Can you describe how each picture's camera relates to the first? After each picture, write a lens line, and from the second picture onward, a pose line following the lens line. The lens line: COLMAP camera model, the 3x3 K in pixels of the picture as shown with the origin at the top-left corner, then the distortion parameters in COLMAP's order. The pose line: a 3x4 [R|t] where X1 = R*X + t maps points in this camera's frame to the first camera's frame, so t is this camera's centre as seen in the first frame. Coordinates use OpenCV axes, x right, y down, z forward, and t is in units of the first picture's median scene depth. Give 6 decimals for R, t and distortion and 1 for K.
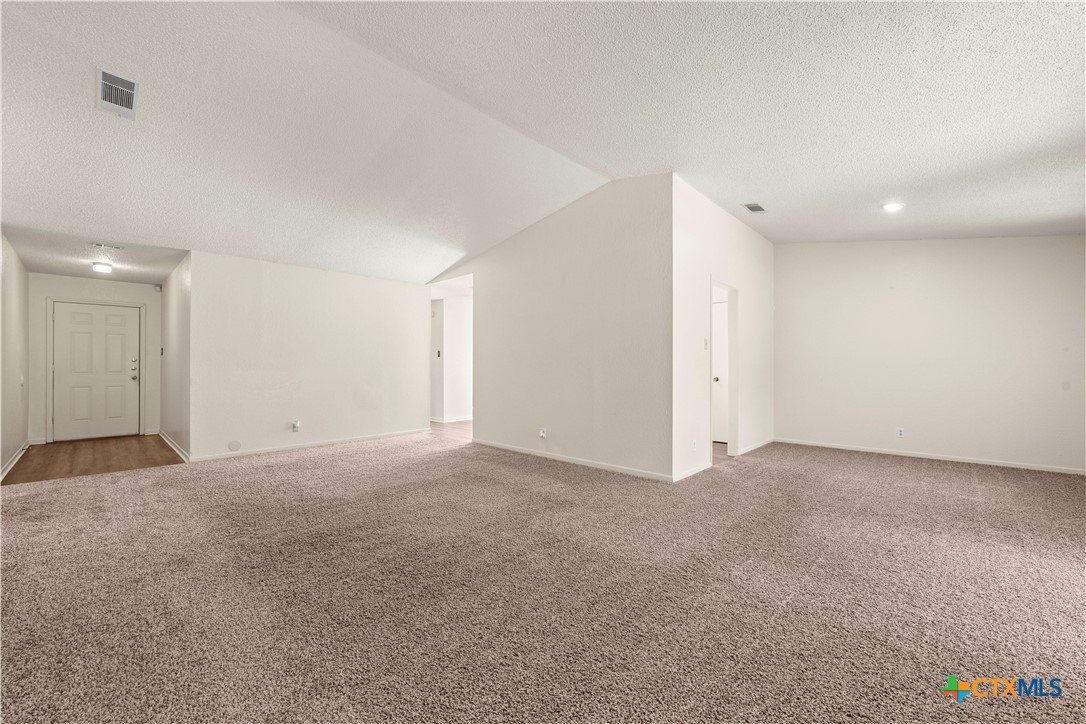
lens RADIAL K [[424.2, 0, 540.2], [0, 424.2, 364.2], [0, 0, 1]] dist [0.000425, -0.000004]
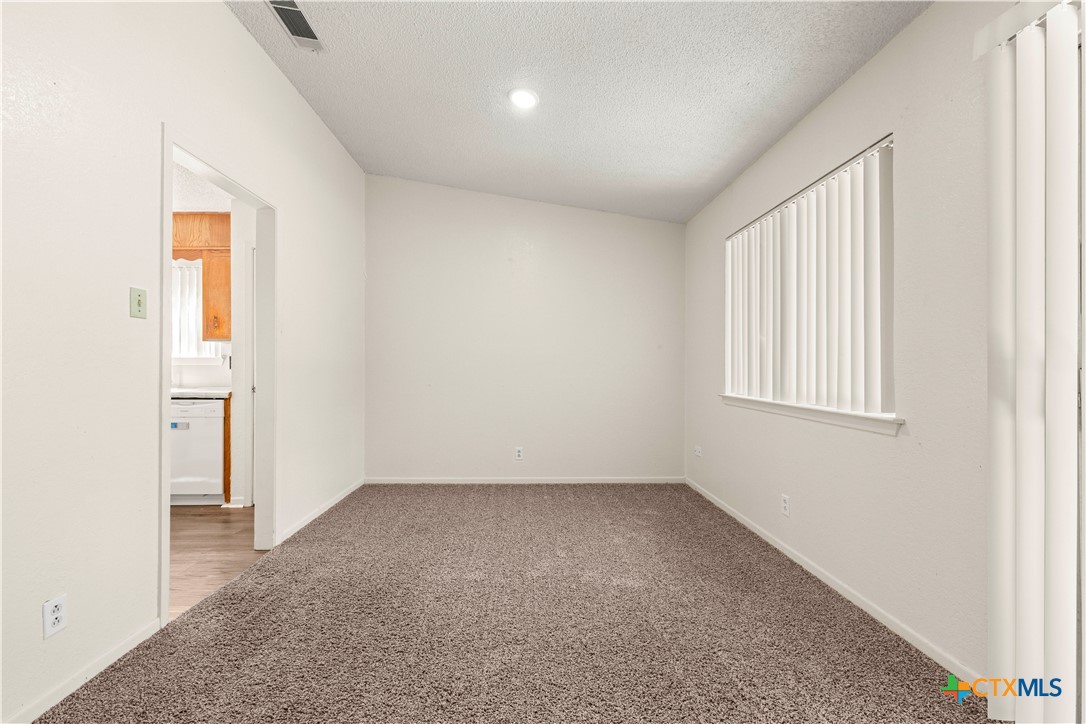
lens RADIAL K [[431.0, 0, 547.1], [0, 431.0, 365.8], [0, 0, 1]] dist [-0.000070, -0.000191]
pose [[0.686749, 0.001788, 0.726892, 0.326082], [-0.004019, 0.999991, 0.001338, 0.004179], [-0.726883, -0.003840, 0.686750, 0.437098]]
